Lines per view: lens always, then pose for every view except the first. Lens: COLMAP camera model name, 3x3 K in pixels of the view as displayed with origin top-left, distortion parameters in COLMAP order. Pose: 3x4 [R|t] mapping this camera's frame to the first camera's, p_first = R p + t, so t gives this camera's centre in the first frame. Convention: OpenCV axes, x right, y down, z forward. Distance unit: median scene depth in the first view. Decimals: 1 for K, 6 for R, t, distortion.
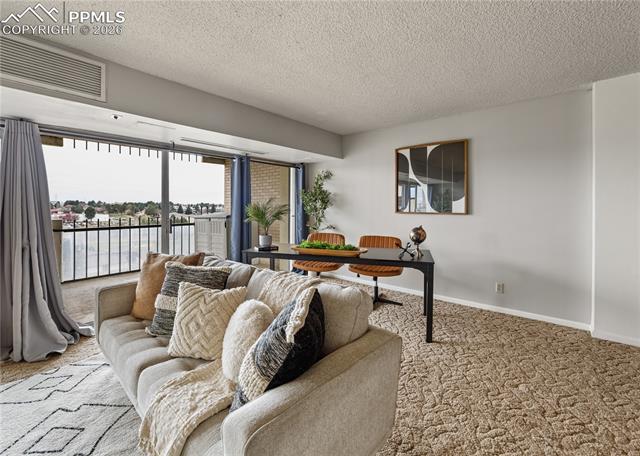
lens RADIAL K [[278.1, 0, 322.1], [0, 278.1, 206.2], [0, 0, 1]] dist [0.000691, -0.001544]
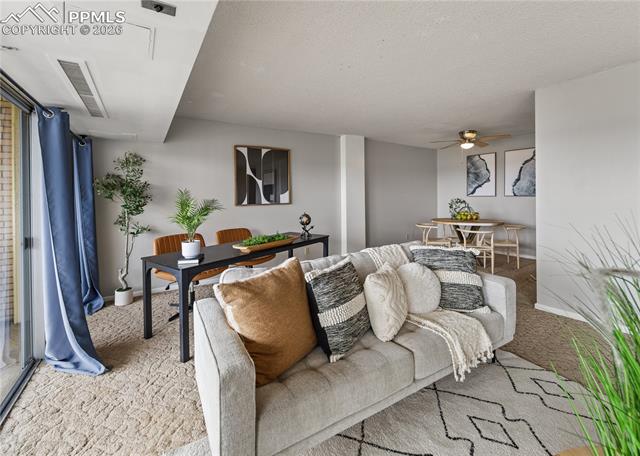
lens RADIAL K [[278.1, 0, 320.1], [0, 278.1, 195.6], [0, 0, 1]] dist [0.000691, -0.001544]
pose [[0.300687, -0.008631, 0.953684, -0.649458], [0.023204, 0.999729, 0.001732, -0.008544], [-0.953441, 0.021608, 0.300805, 0.371474]]
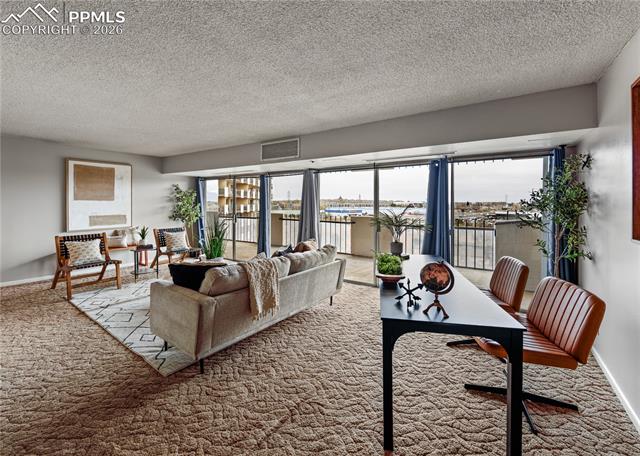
lens RADIAL K [[278.1, 0, 313.8], [0, 278.1, 204.8], [0, 0, 1]] dist [0.000691, -0.001544]
pose [[0.095814, 0.004799, -0.995388, 0.627925], [-0.006032, 0.999973, 0.004241, -0.029707], [0.995381, 0.005598, 0.095840, 0.500726]]
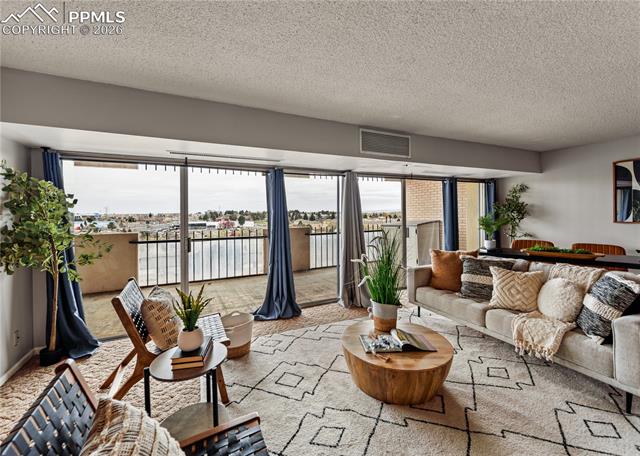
lens RADIAL K [[278.1, 0, 320.1], [0, 278.1, 212.2], [0, 0, 1]] dist [0.000691, -0.001544]
pose [[0.914752, -0.015082, -0.403735, -0.330532], [0.014283, 0.999886, -0.004991, -0.026718], [0.403764, -0.001201, 0.914862, -0.412831]]
